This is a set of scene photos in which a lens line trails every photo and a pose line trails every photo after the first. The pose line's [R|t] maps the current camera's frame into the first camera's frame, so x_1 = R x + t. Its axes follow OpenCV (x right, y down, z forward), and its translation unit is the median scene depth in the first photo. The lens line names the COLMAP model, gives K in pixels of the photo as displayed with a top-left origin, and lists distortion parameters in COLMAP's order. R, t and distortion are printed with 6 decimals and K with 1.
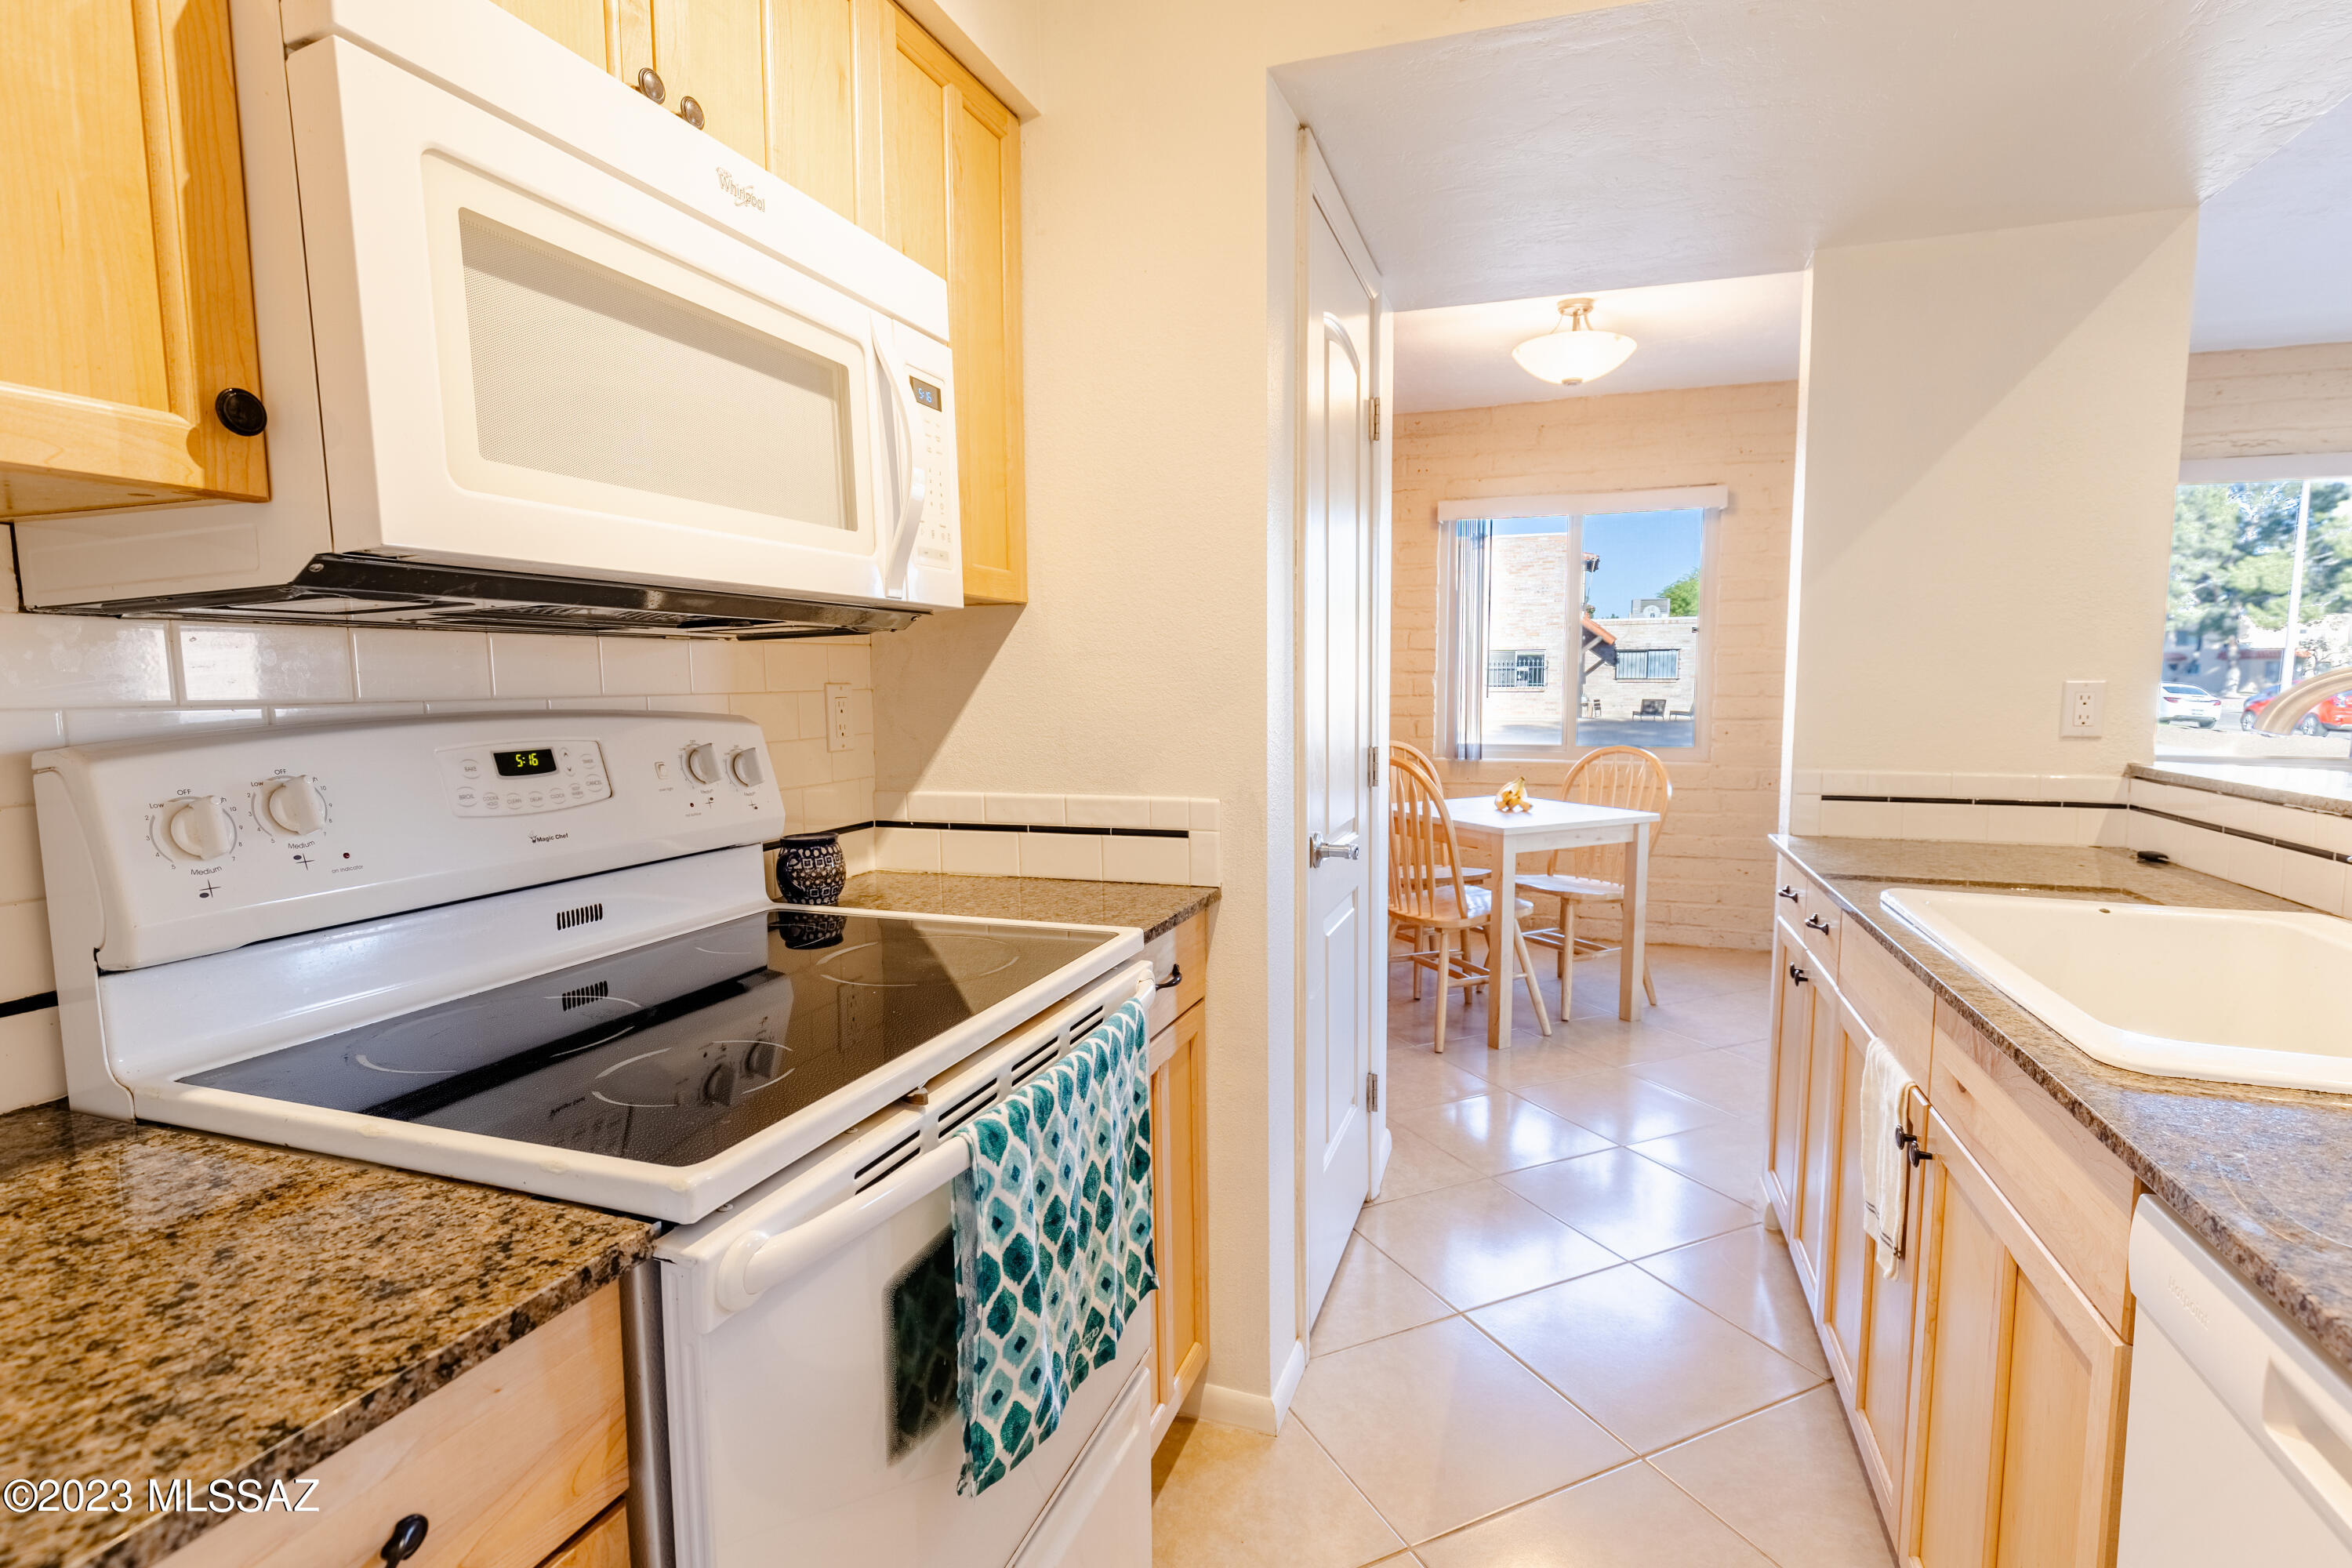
lens RADIAL K [[1132.7, 0, 1195.3], [0, 1132.7, 794.1], [0, 0, 1]] dist [0.003479, -0.000825]
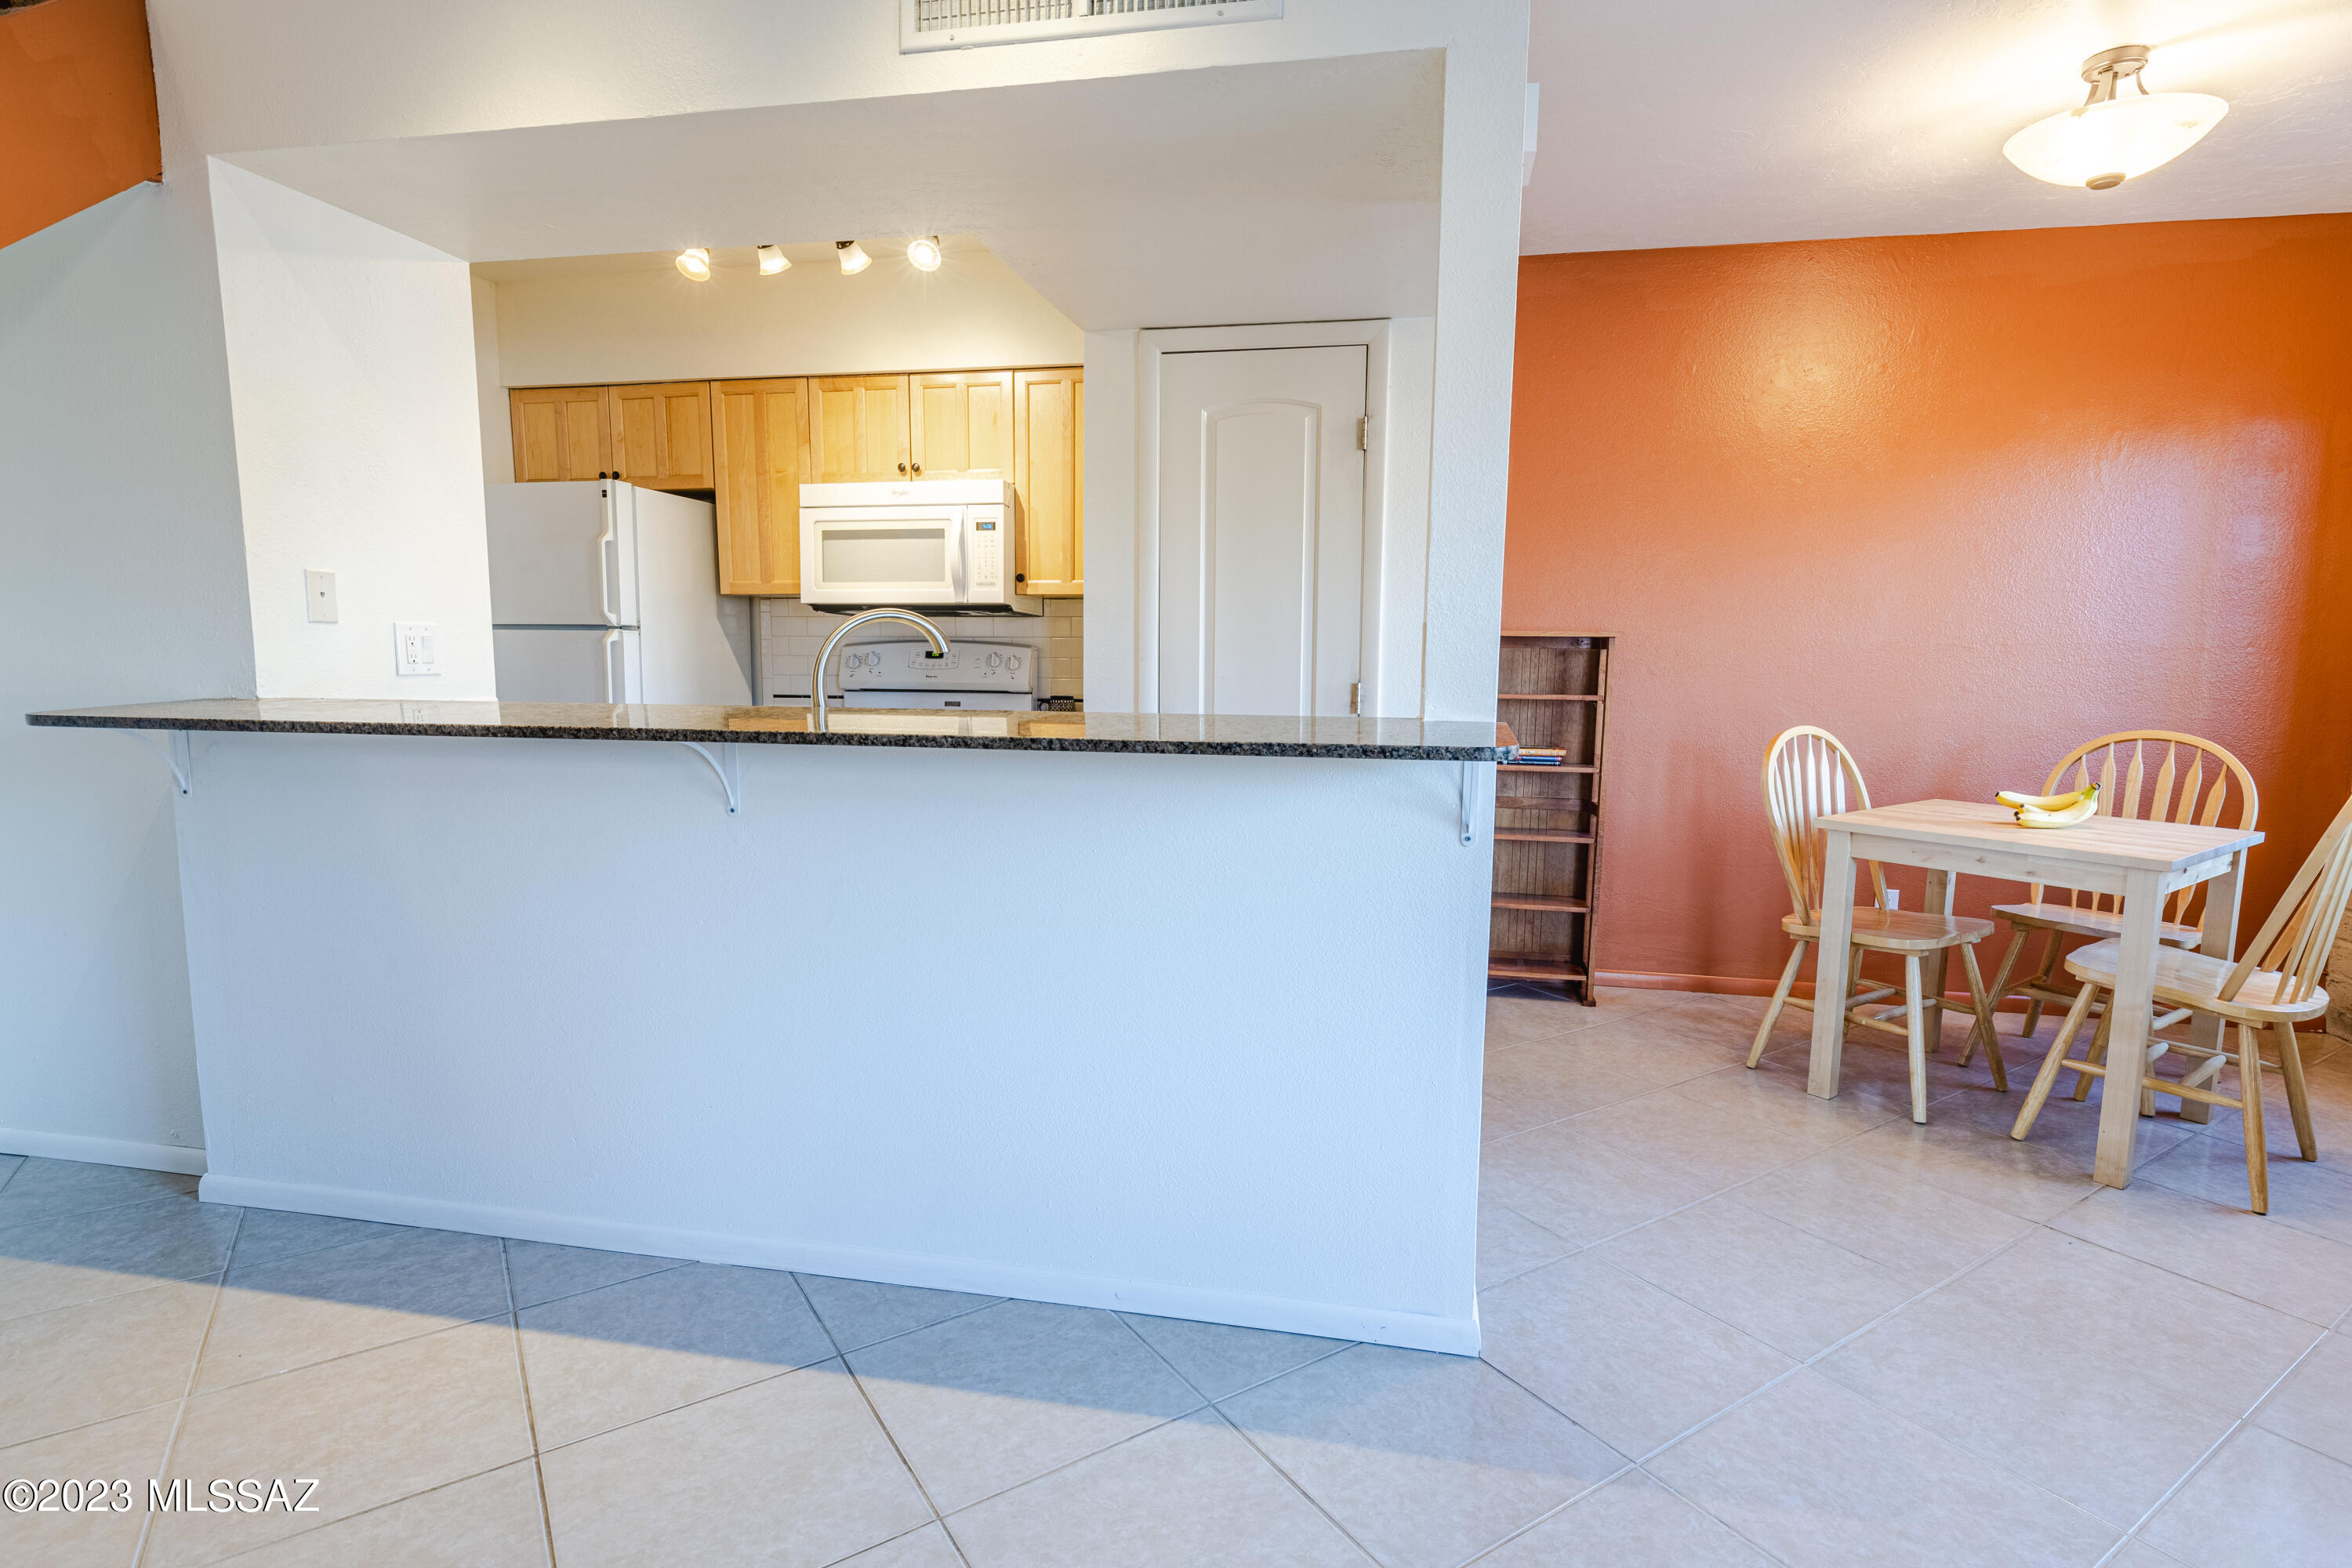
lens RADIAL K [[1178.8, 0, 1181.8], [0, 1178.8, 785.8], [0, 0, 1]] dist [-0.000550, 0.000886]
pose [[0.122766, 0.118021, -0.985393, 1.738469], [-0.110758, 0.988330, 0.104574, -0.052293], [0.986236, 0.096301, 0.134405, 0.732235]]
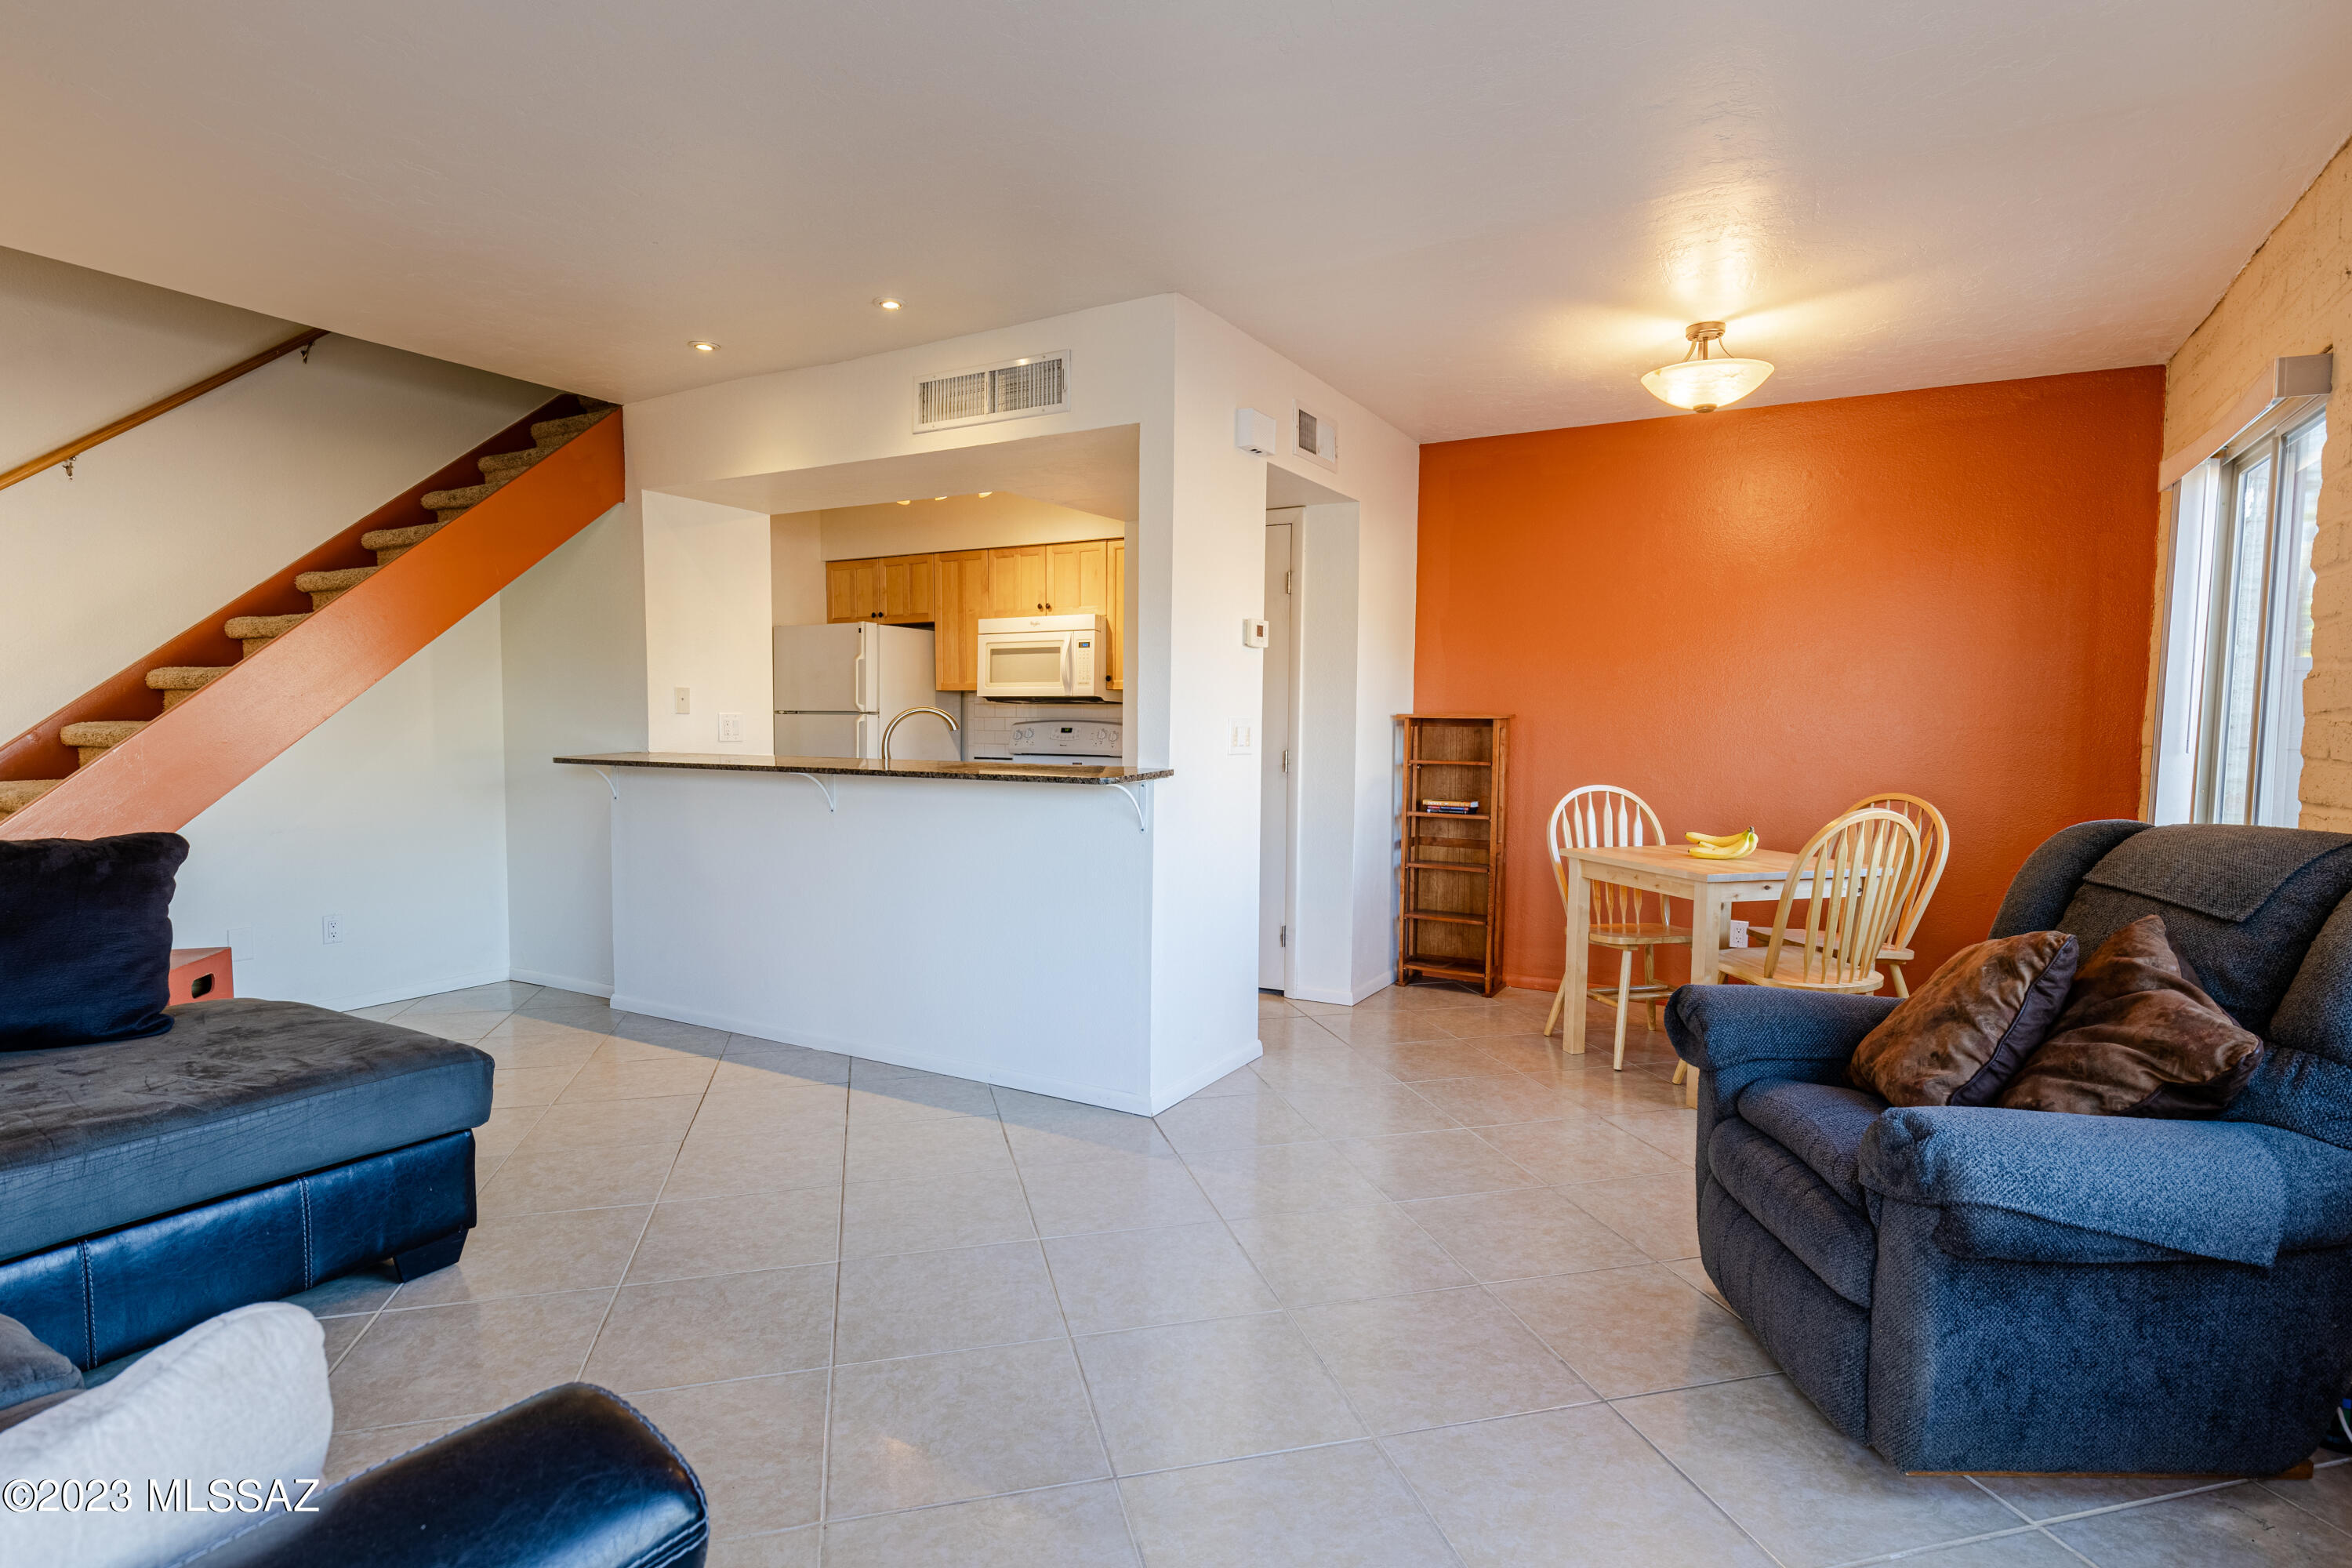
lens RADIAL K [[1178.8, 0, 1176.0], [0, 1178.8, 783.7], [0, 0, 1]] dist [-0.000550, 0.000886]
pose [[-0.197167, 0.053629, -0.978902, 2.495752], [-0.109276, 0.991078, 0.076307, -0.138327], [0.974261, 0.122016, -0.189548, 1.402837]]
